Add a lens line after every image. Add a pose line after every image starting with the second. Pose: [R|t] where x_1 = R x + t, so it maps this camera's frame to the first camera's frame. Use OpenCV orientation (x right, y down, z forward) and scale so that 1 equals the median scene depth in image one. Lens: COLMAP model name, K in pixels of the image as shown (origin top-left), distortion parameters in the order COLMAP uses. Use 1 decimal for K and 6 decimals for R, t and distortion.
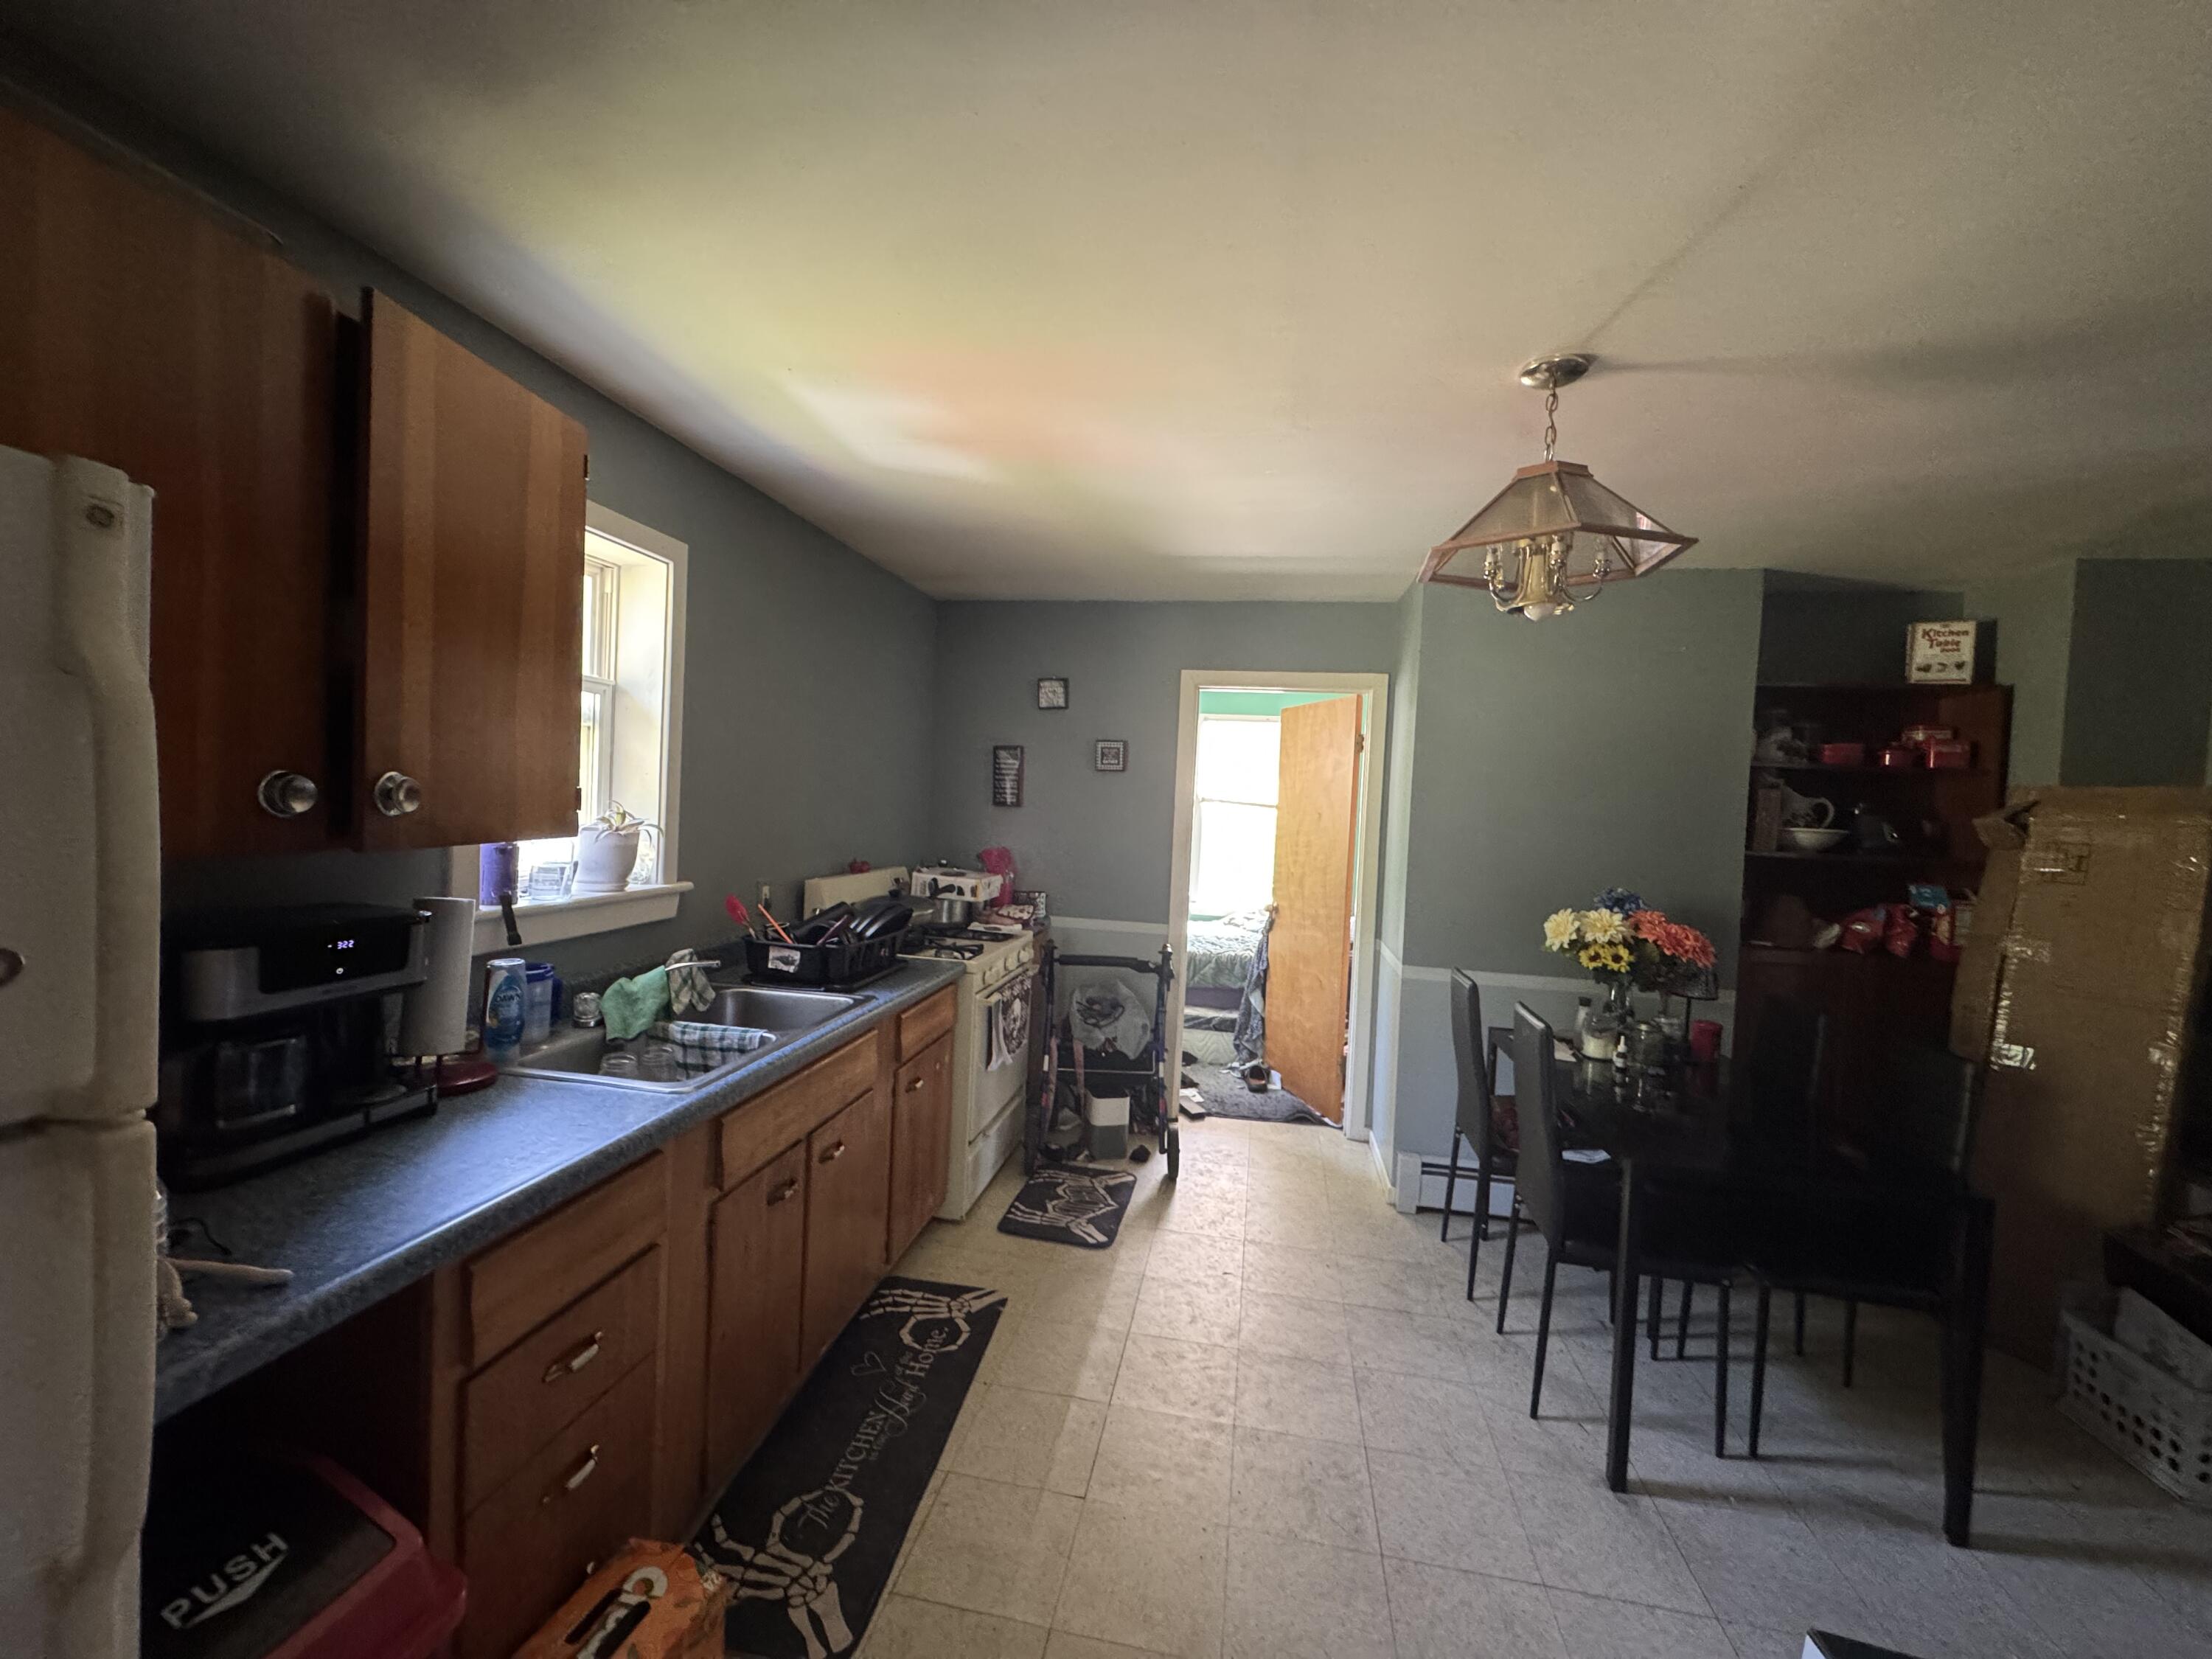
lens RADIAL K [[882.8, 0, 1112.5], [0, 882.8, 828.6], [0, 0, 1]] dist [0.001123, 0.000054]
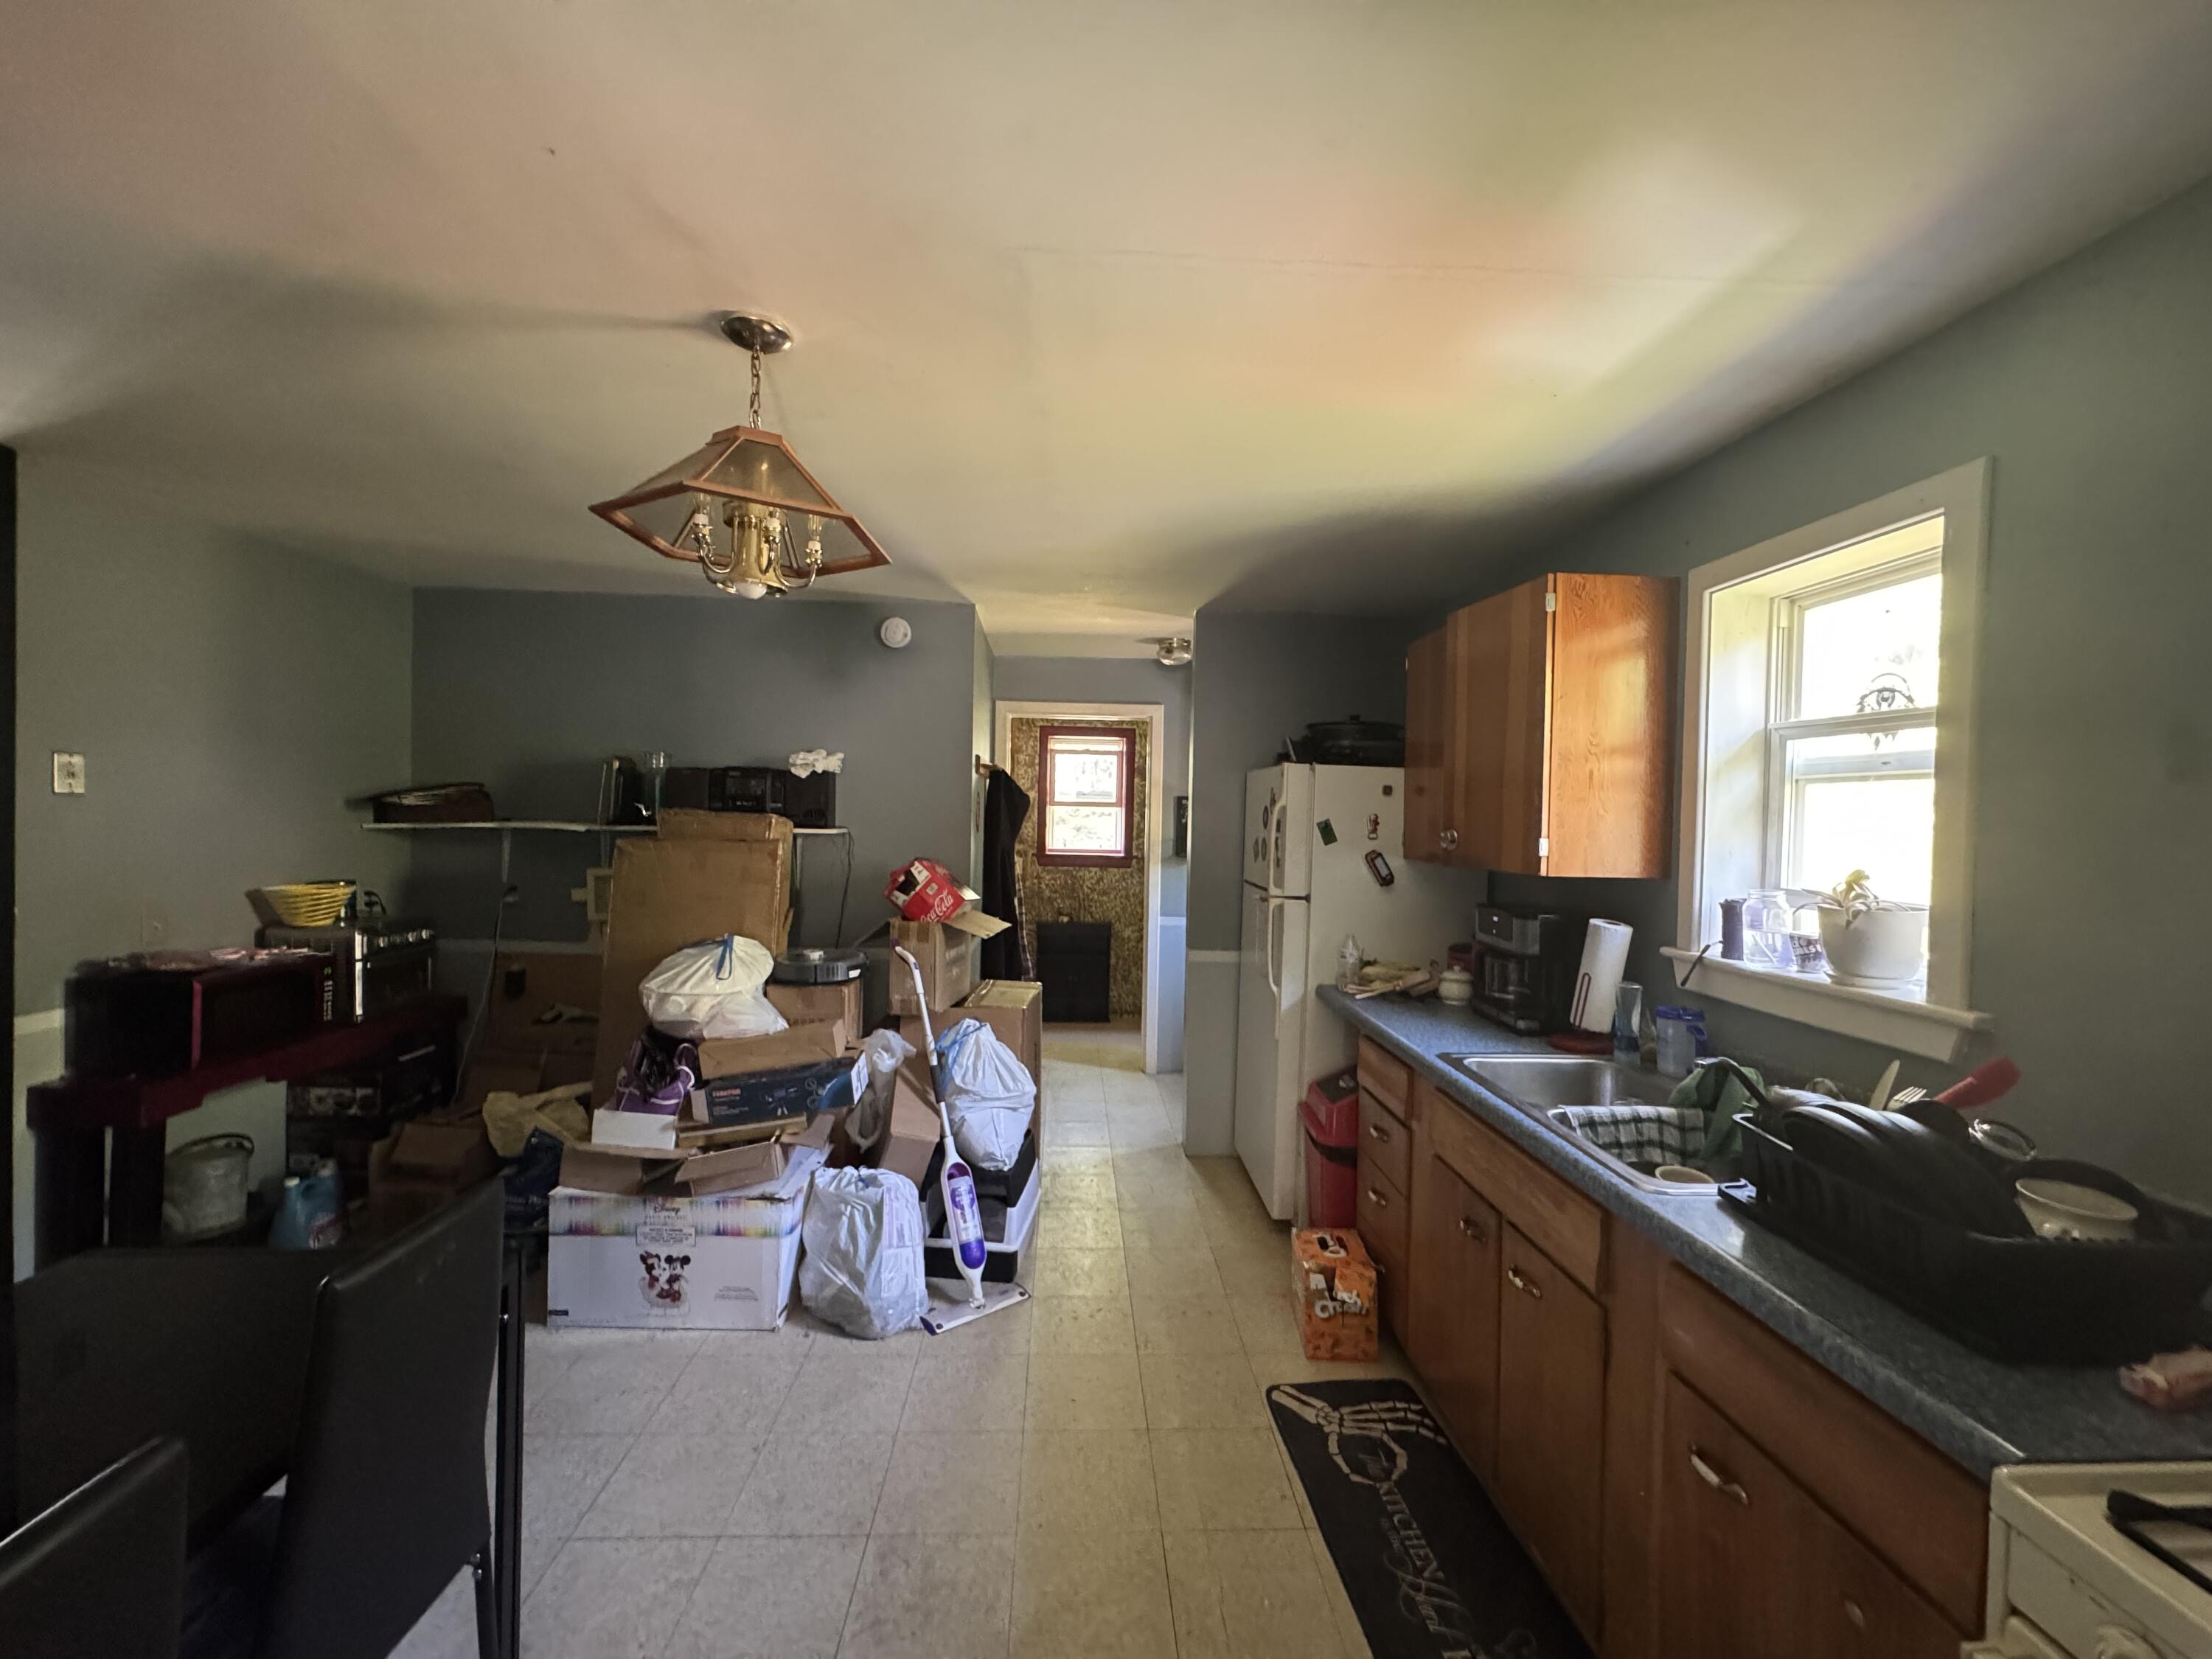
lens RADIAL K [[882.8, 0, 1104.6], [0, 882.8, 826.7], [0, 0, 1]] dist [0.001123, 0.000054]
pose [[-0.975103, -0.066420, -0.211572, 0.298042], [-0.075407, 0.996549, 0.034687, -0.059759], [0.208538, 0.049778, -0.976747, 1.941146]]
